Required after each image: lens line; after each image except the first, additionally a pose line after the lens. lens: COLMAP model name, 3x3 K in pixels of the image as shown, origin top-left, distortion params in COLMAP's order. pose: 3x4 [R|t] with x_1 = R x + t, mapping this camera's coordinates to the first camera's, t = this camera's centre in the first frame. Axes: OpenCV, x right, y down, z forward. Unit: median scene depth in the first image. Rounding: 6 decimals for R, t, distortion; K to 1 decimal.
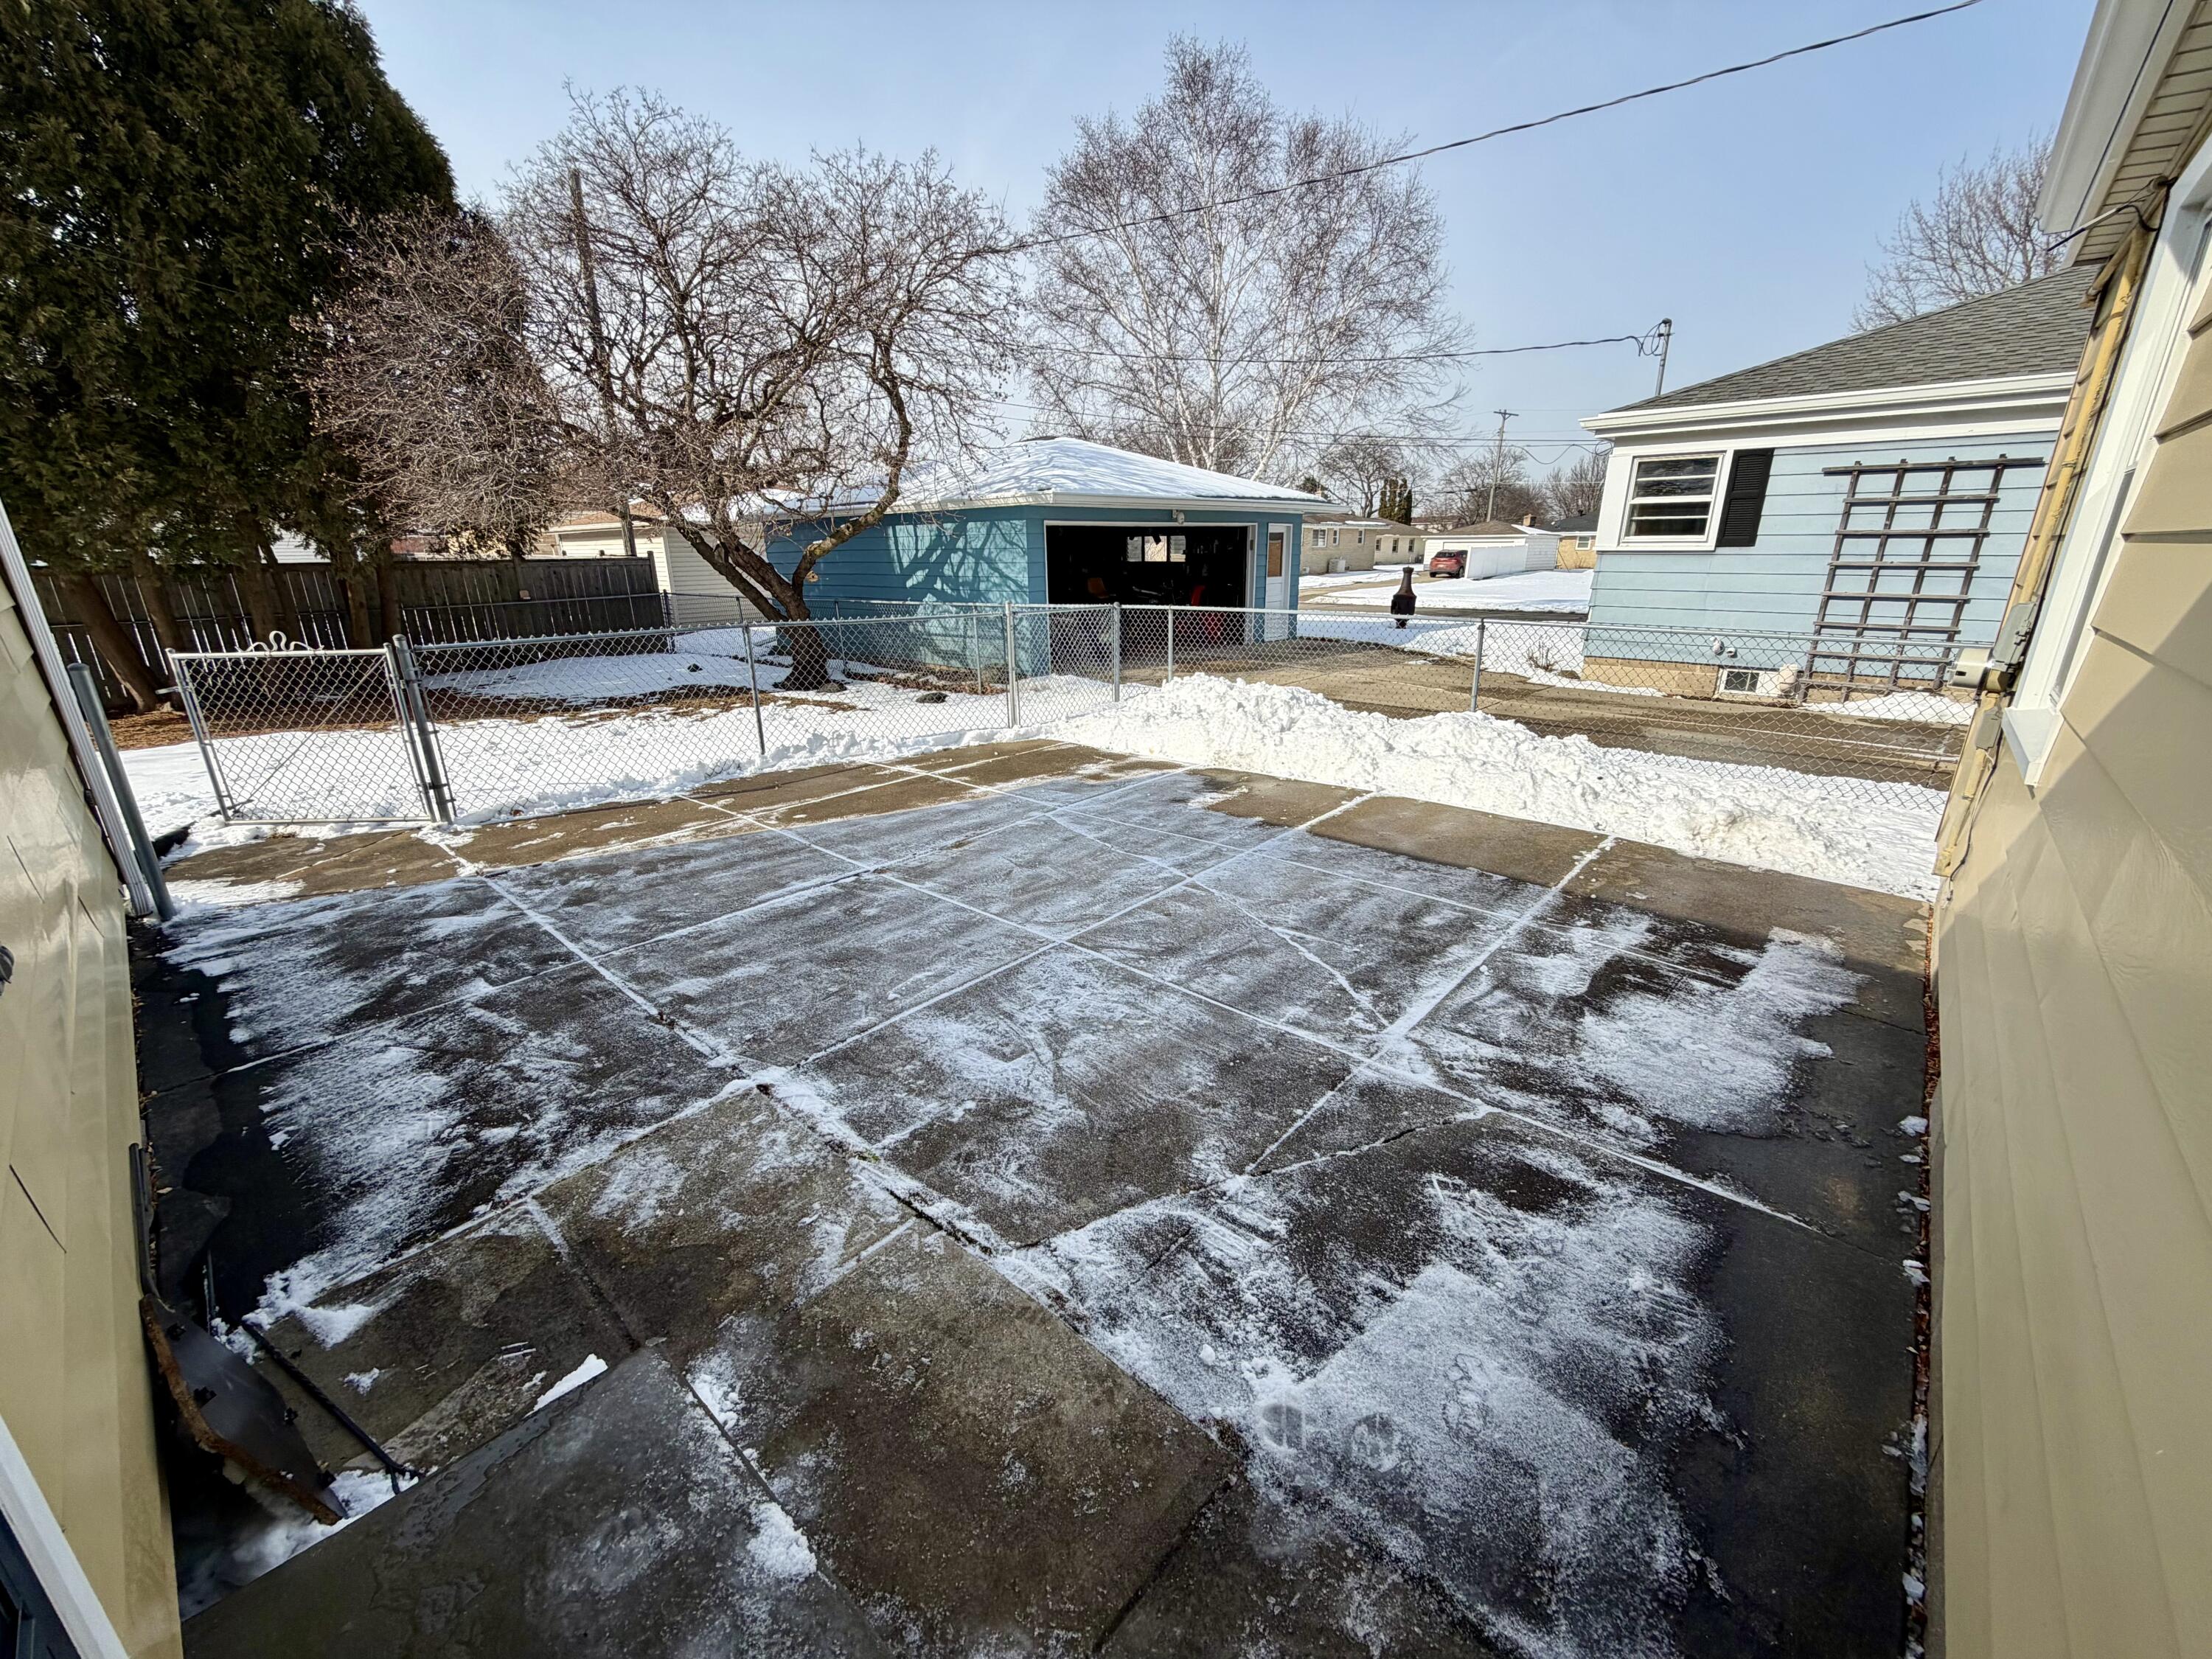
lens RADIAL K [[879.6, 0, 1106.0], [0, 879.6, 829.5], [0, 0, 1]] dist [-0.006357, -0.000091]
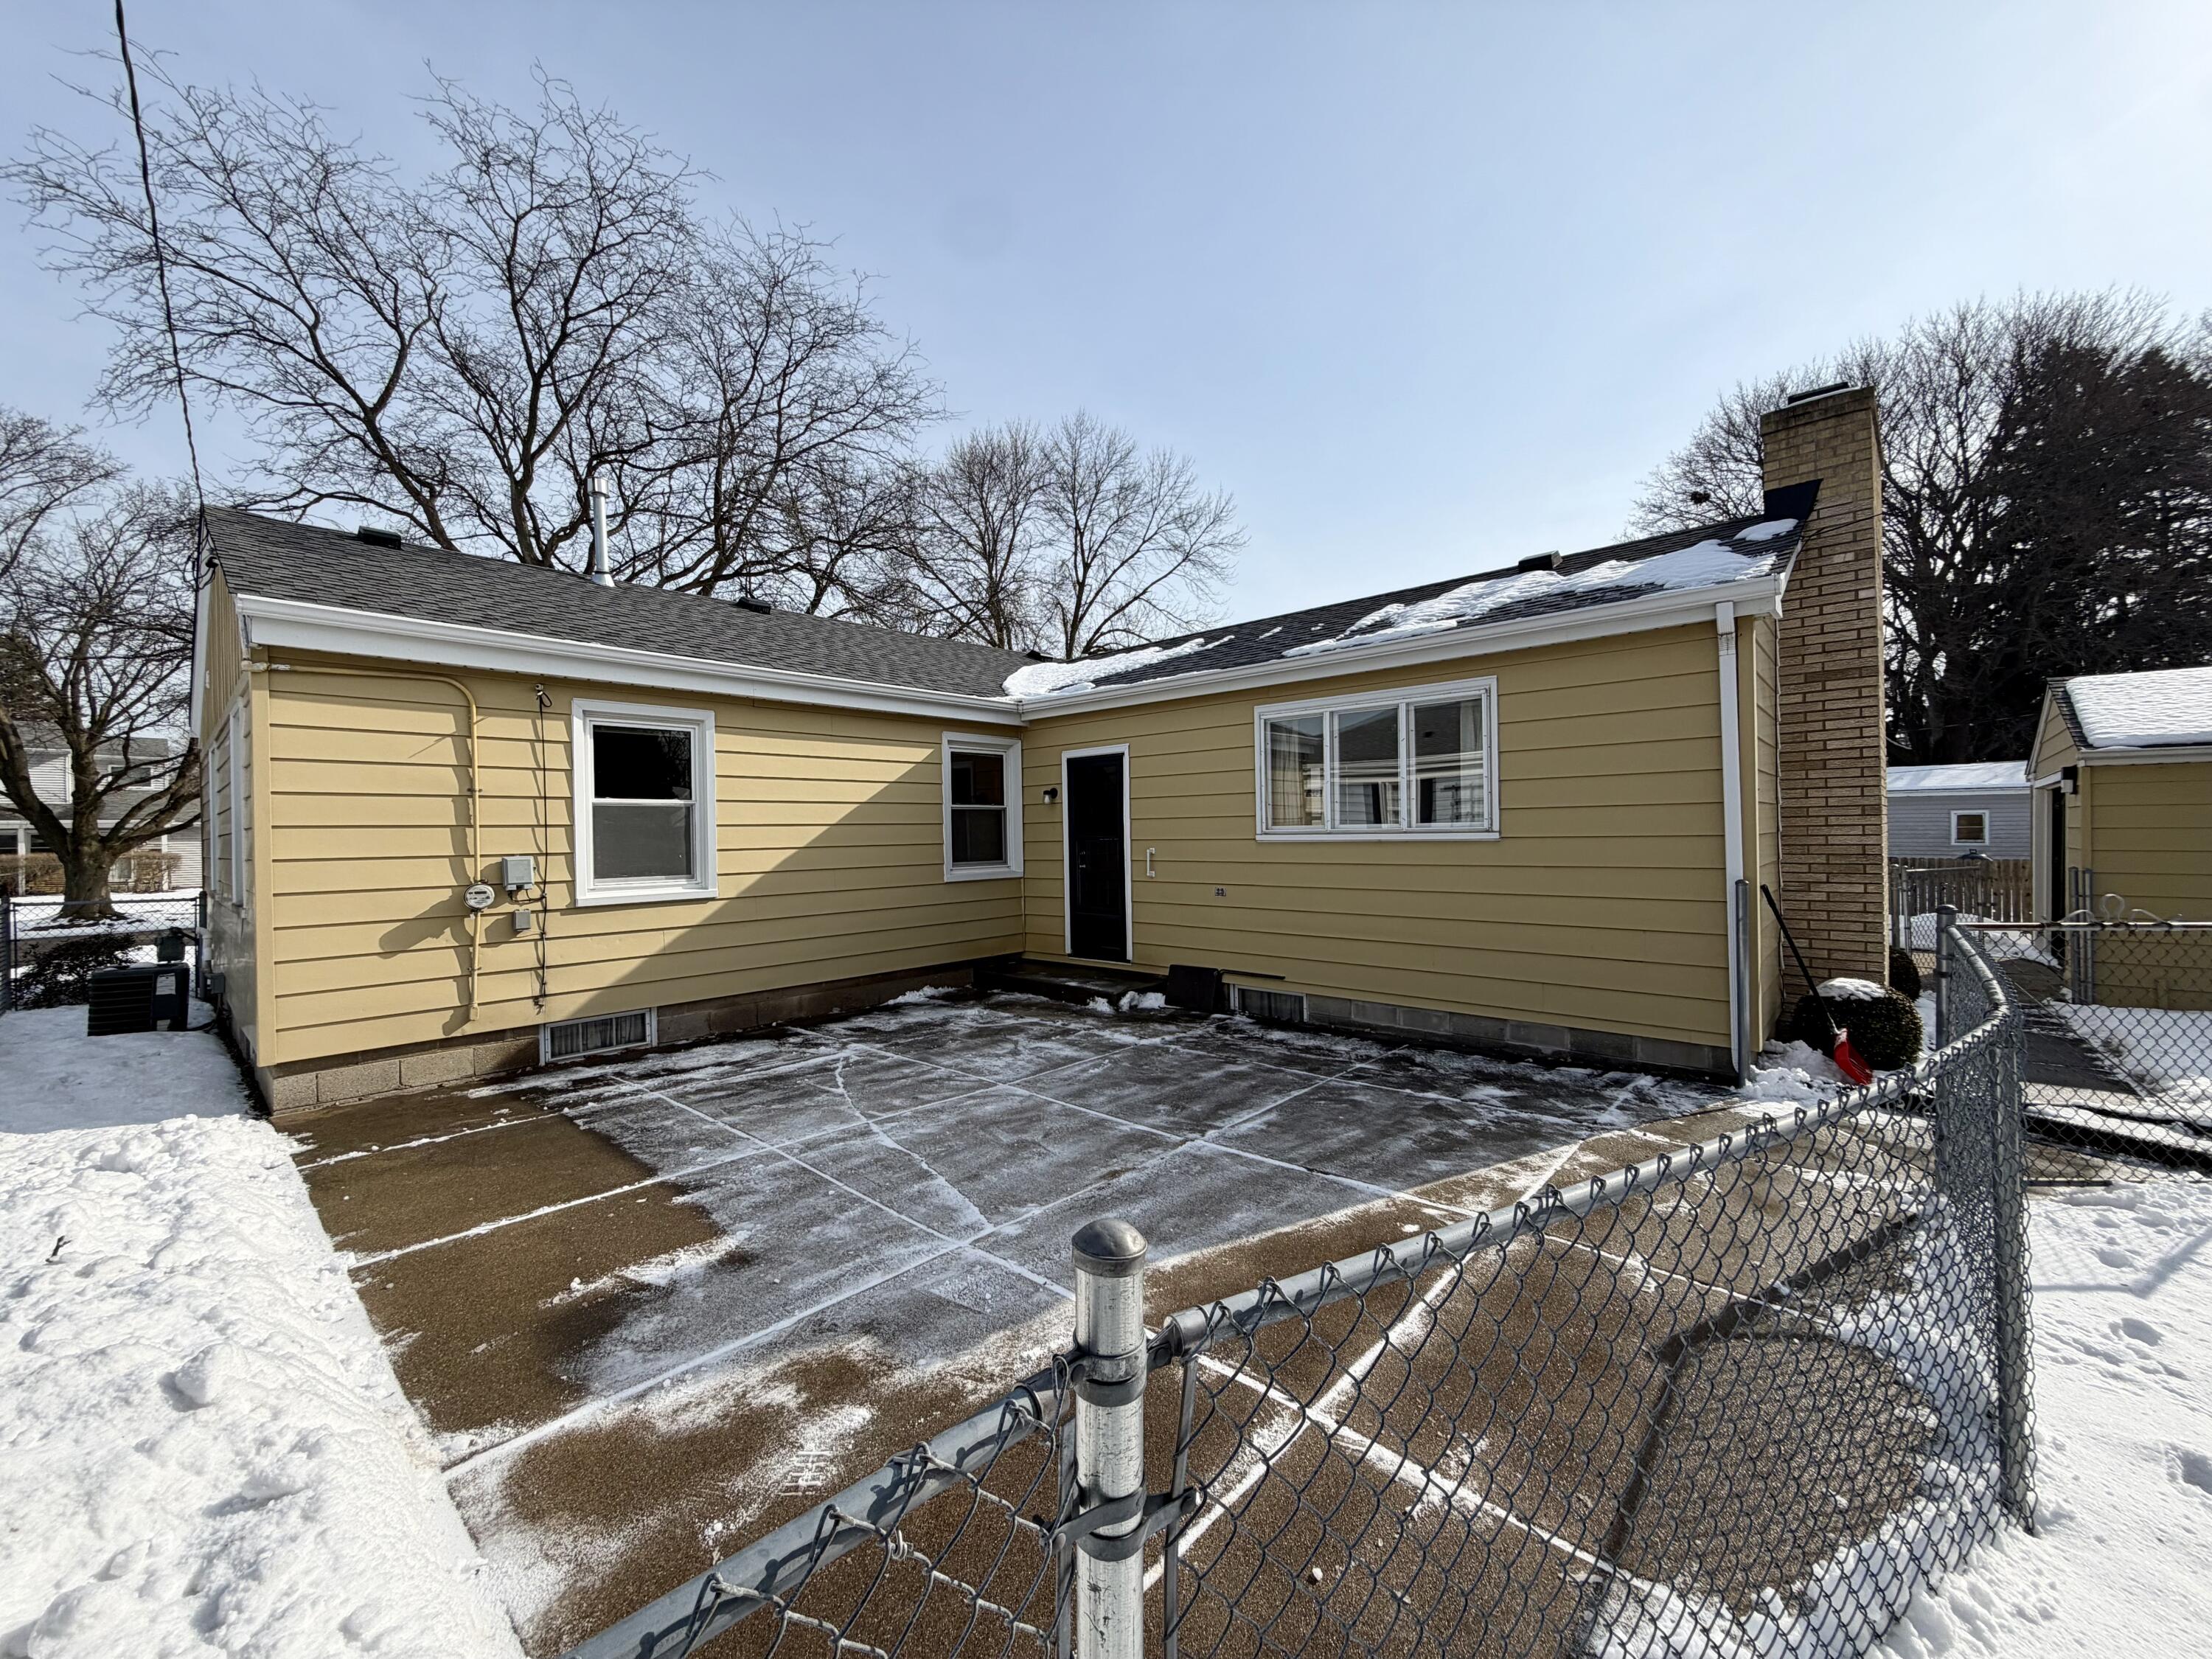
lens RADIAL K [[879.6, 0, 1106.0], [0, 879.6, 829.5], [0, 0, 1]] dist [-0.006357, -0.000091]
pose [[-0.999709, 0.023527, 0.005325, -0.195520], [0.024040, 0.953557, 0.300252, -0.575322], [0.001986, 0.300293, -0.953845, 1.886306]]
